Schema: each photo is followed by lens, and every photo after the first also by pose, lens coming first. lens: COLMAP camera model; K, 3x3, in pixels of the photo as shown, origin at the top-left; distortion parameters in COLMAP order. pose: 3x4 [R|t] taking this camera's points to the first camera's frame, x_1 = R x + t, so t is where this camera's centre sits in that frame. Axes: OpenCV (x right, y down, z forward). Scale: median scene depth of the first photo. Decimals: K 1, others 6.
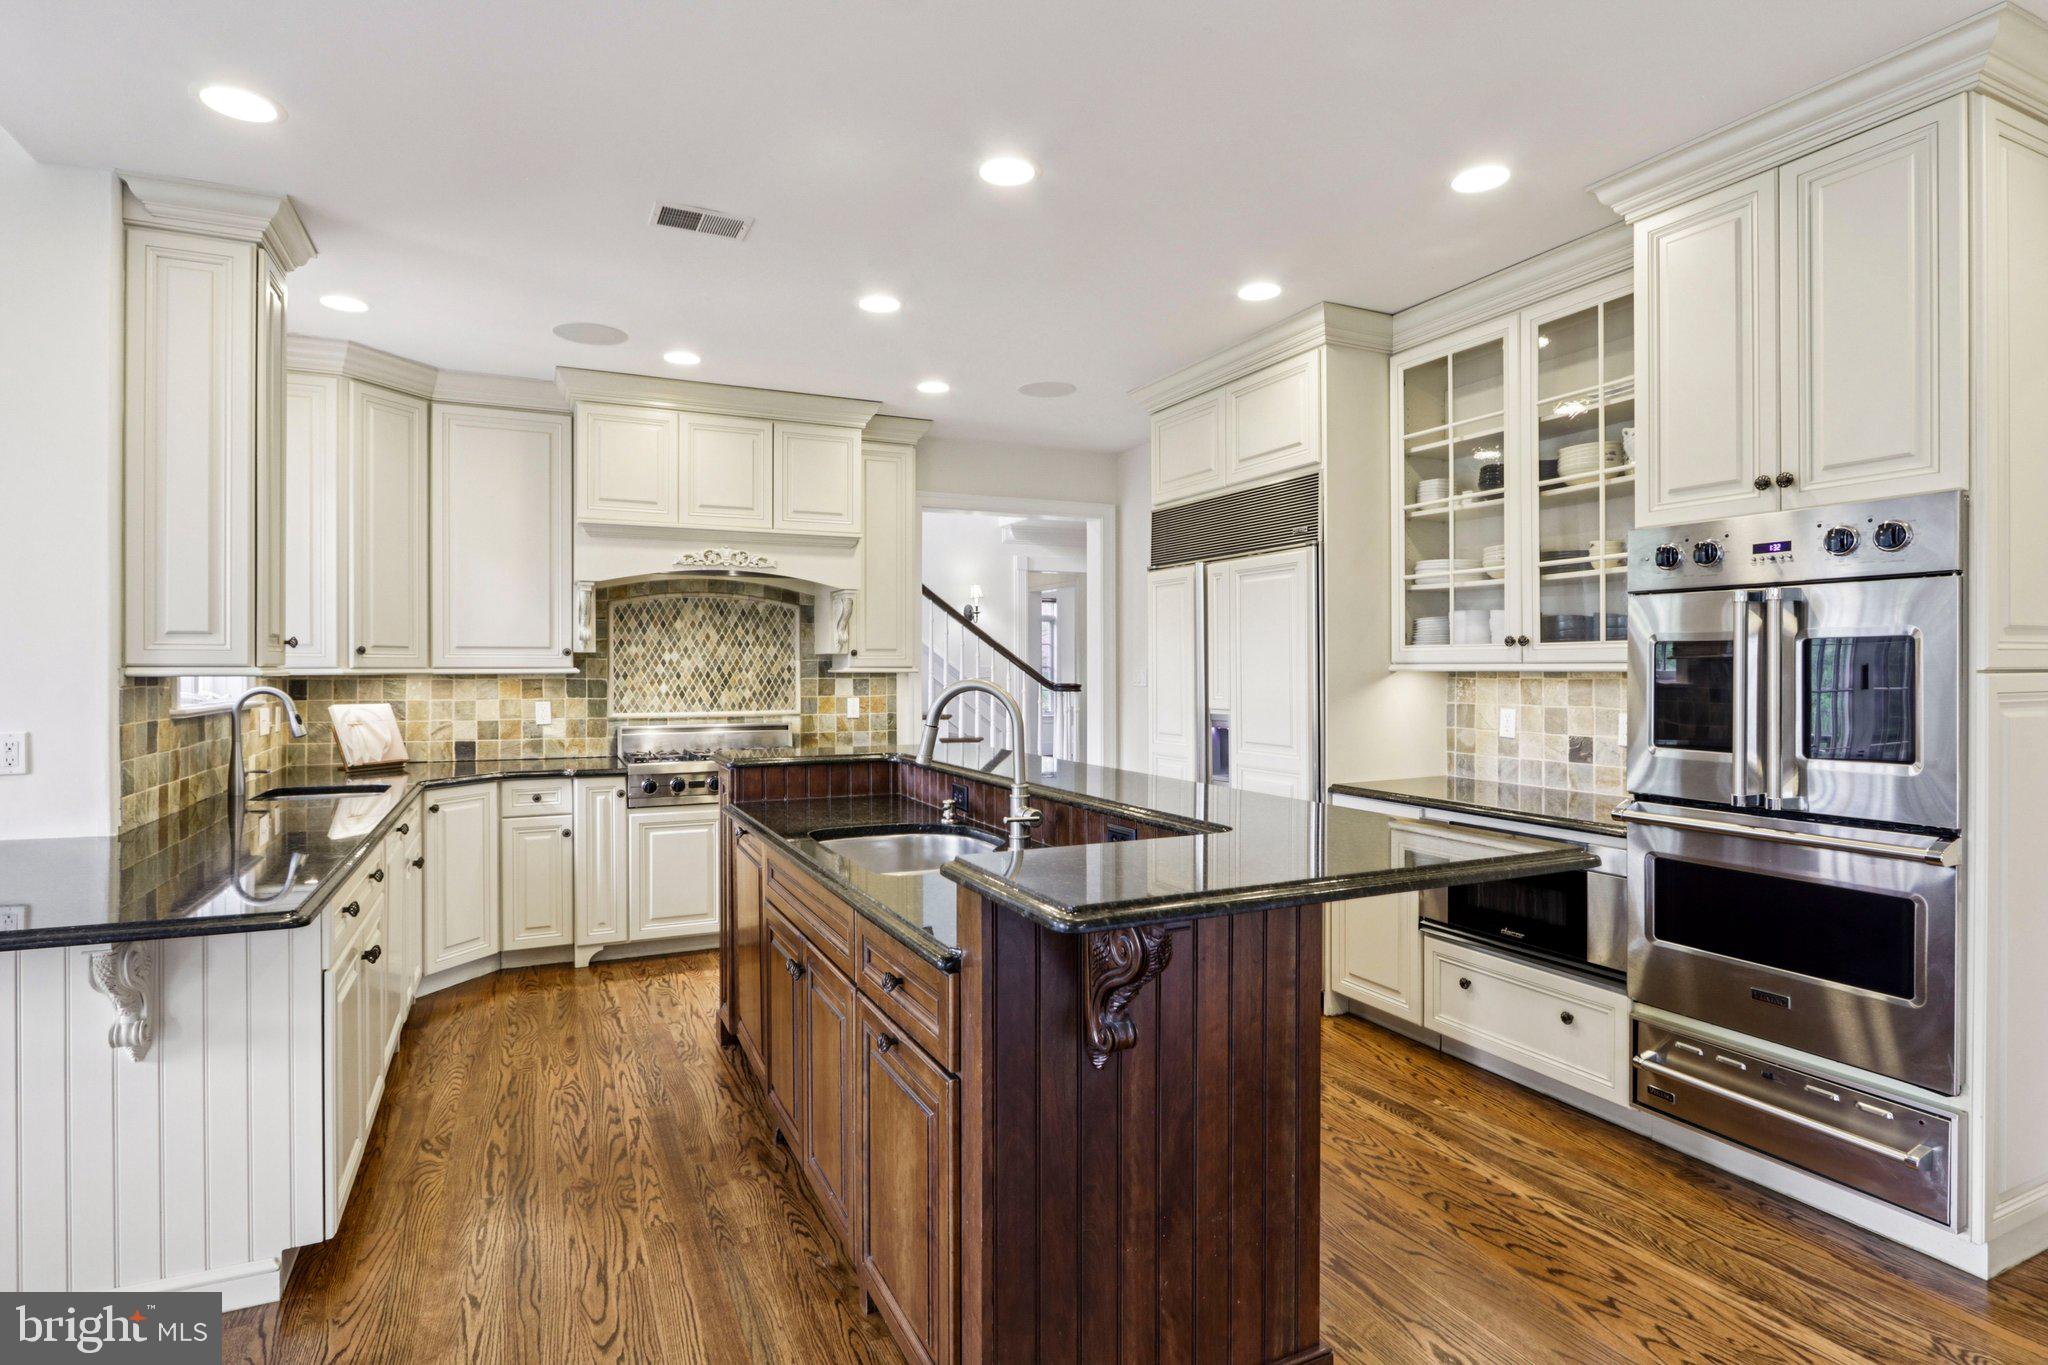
lens RADIAL K [[1023.2, 0, 1017.0], [0, 1023.2, 669.7], [0, 0, 1]] dist [-0.027414, 0.008785]
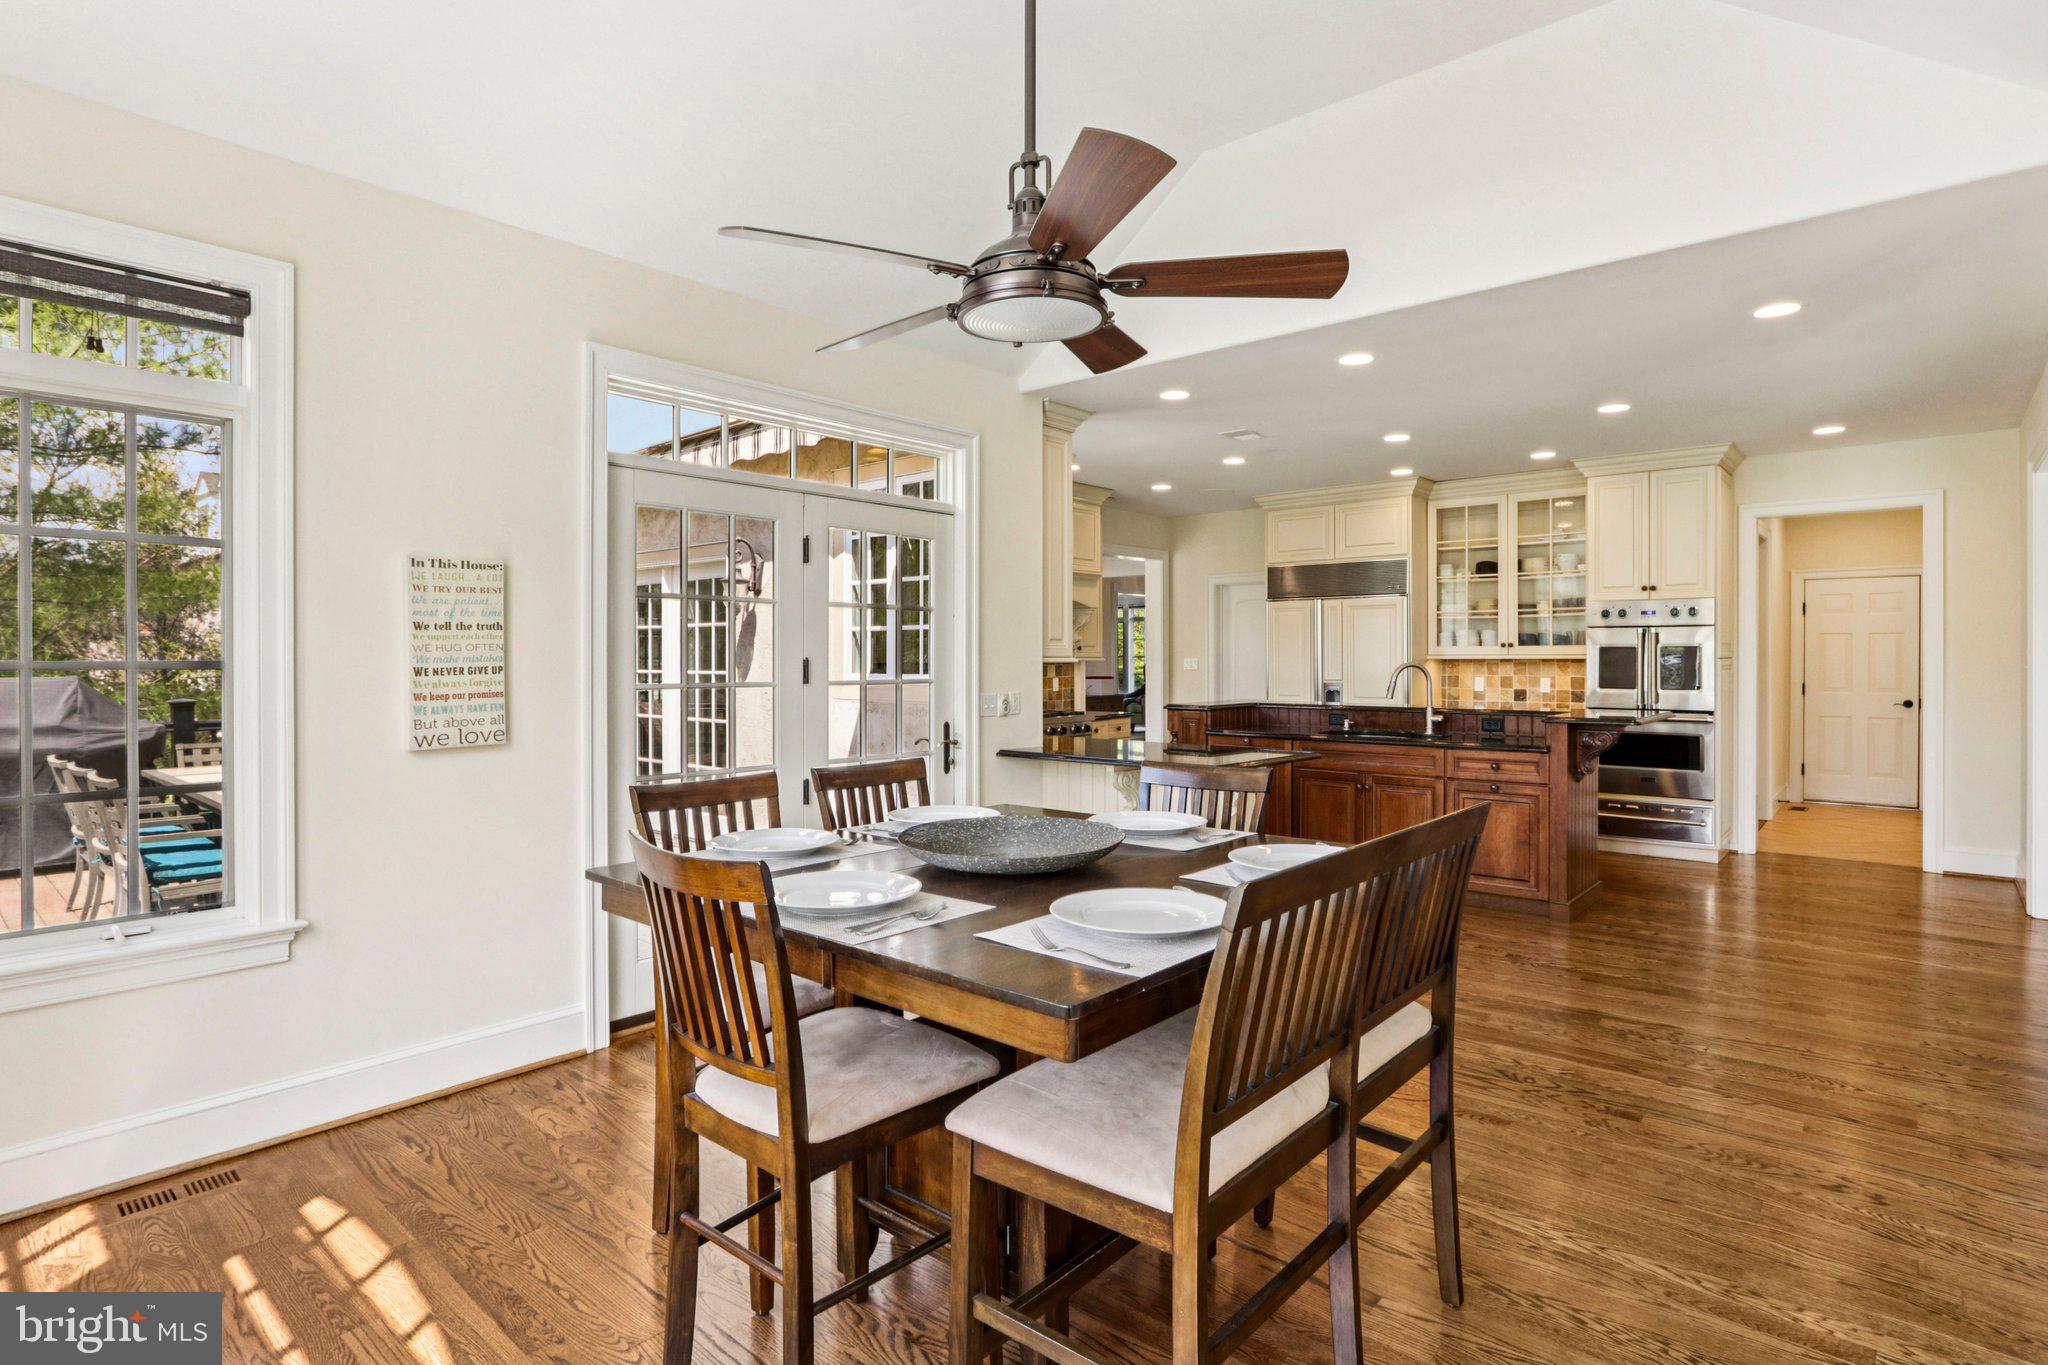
lens RADIAL K [[1026.6, 0, 1016.2], [0, 1026.6, 667.5], [0, 0, 1]] dist [-0.016366, 0.001095]
pose [[0.919399, -0.005618, 0.393285, -1.137035], [0.003229, 0.999972, 0.006736, 0.001431], [-0.393312, -0.004923, 0.919392, -0.512318]]
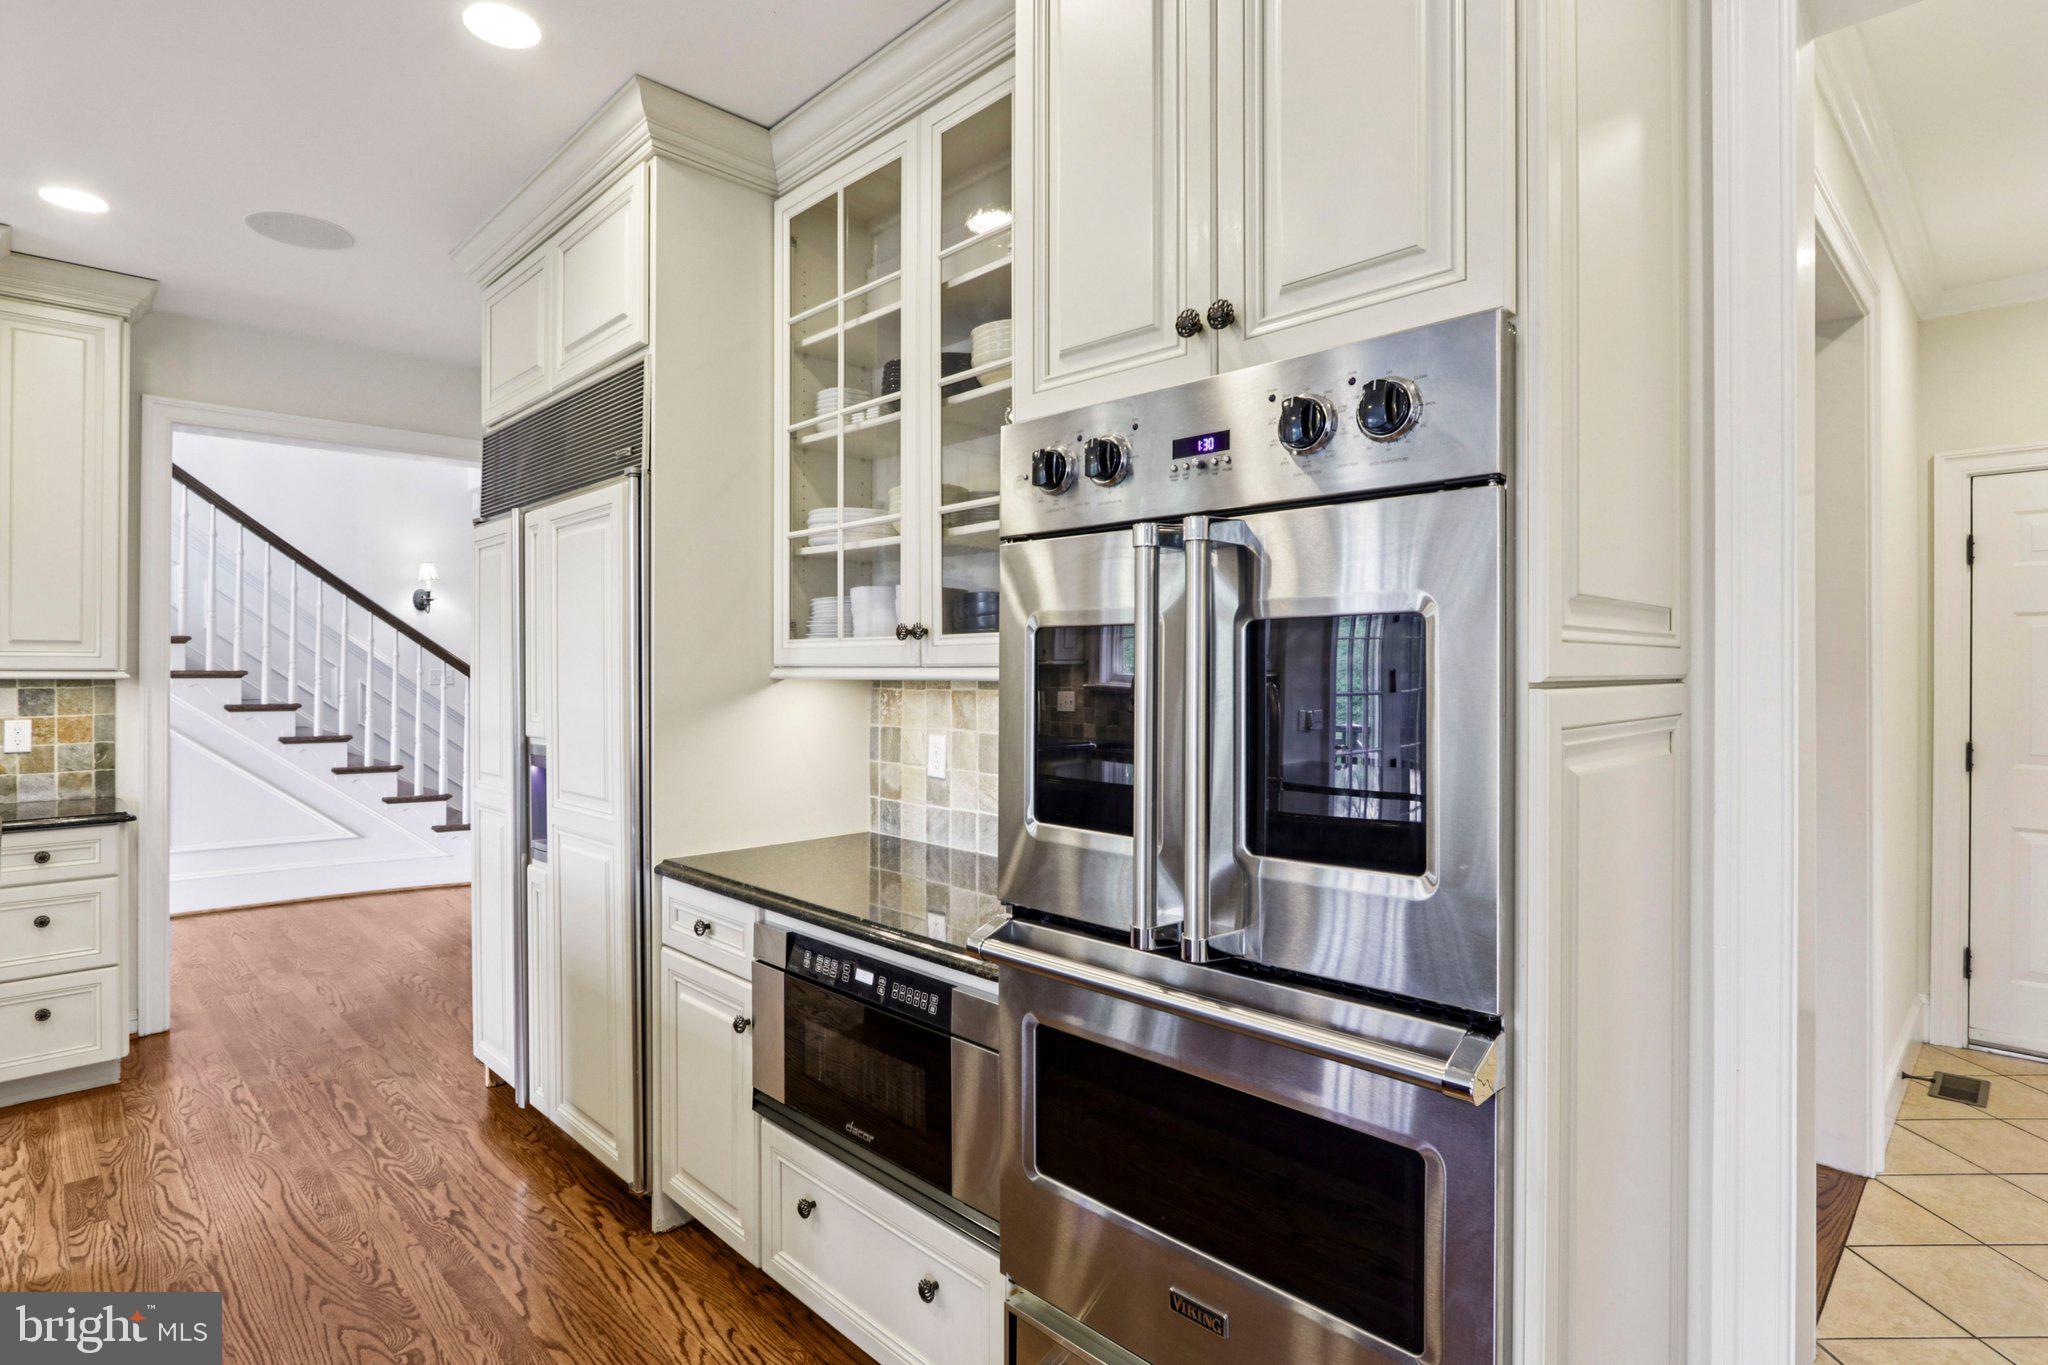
lens RADIAL K [[1026.6, 0, 1016.2], [0, 1026.6, 667.5], [0, 0, 1]] dist [-0.016366, 0.001095]
pose [[0.944377, 0.004651, 0.328832, 0.292109], [-0.002451, 0.999972, -0.007103, -0.001440], [-0.328856, 0.005901, 0.944362, 0.321780]]
